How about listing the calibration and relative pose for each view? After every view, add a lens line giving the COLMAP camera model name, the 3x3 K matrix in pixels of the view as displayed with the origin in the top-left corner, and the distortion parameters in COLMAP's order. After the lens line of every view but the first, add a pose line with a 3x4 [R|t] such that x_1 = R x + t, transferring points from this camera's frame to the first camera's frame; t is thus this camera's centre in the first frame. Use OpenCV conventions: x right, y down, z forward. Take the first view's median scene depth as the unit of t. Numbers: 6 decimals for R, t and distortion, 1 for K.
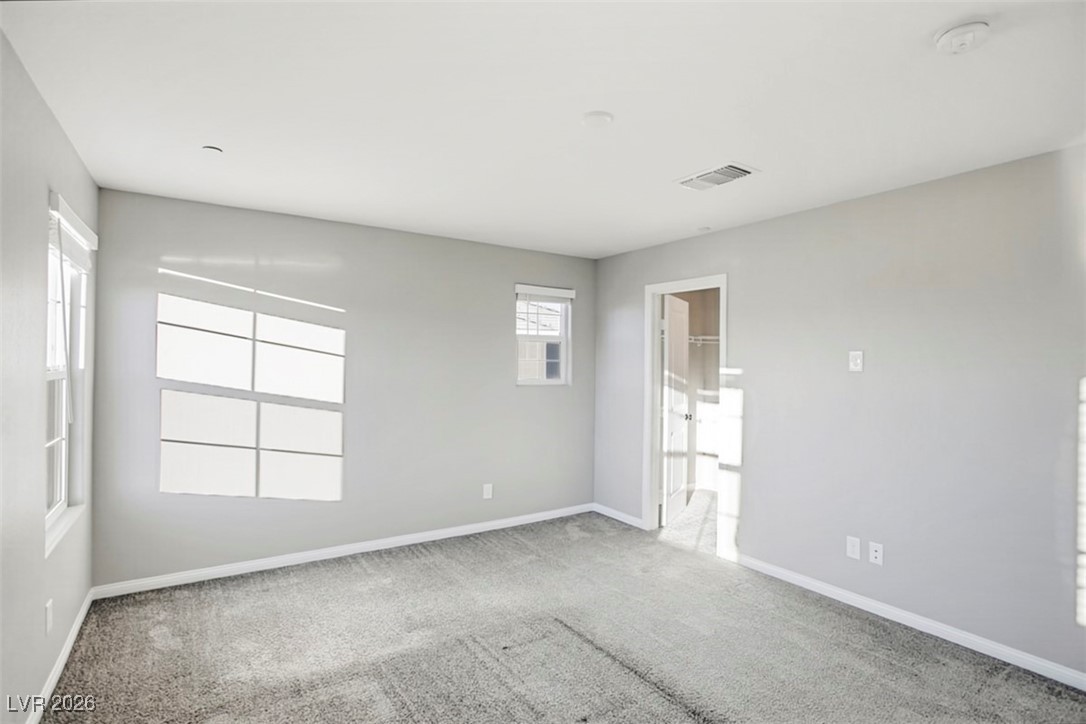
lens RADIAL K [[532.9, 0, 547.3], [0, 532.9, 355.1], [0, 0, 1]] dist [-0.067492, 0.029113]
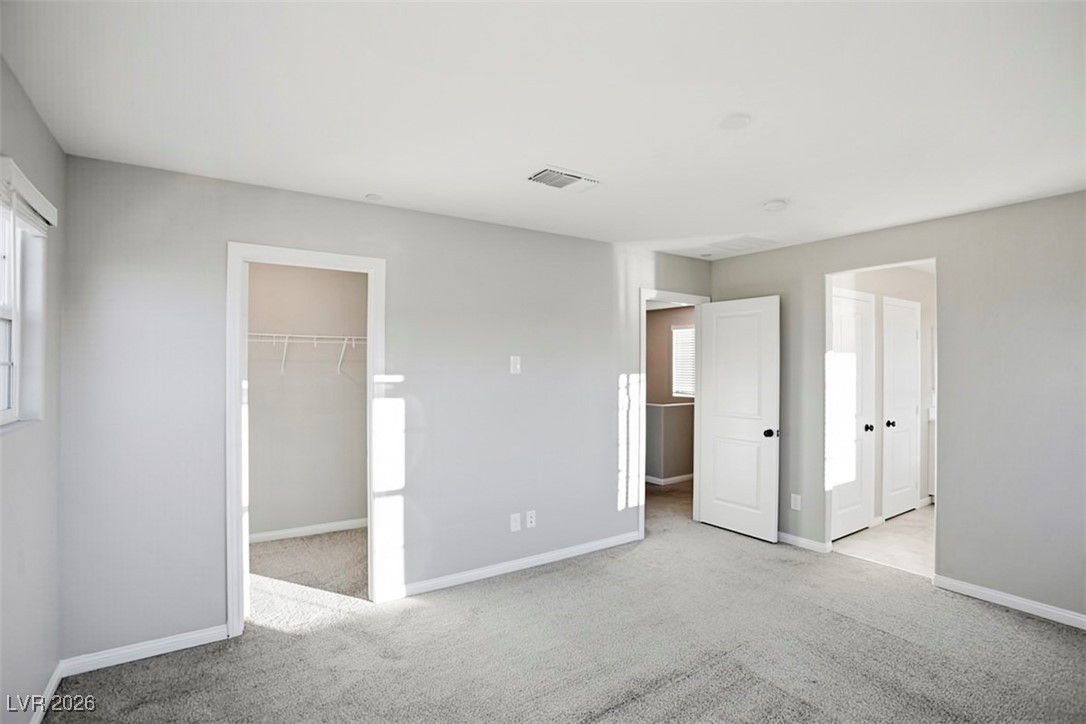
lens RADIAL K [[537.3, 0, 543.8], [0, 537.3, 375.6], [0, 0, 1]] dist [-0.071116, 0.030435]
pose [[-0.006678, -0.029815, 0.999533, -0.500576], [-0.013100, 0.999472, 0.029726, -0.001710], [-0.999892, -0.012895, -0.007065, 0.762318]]
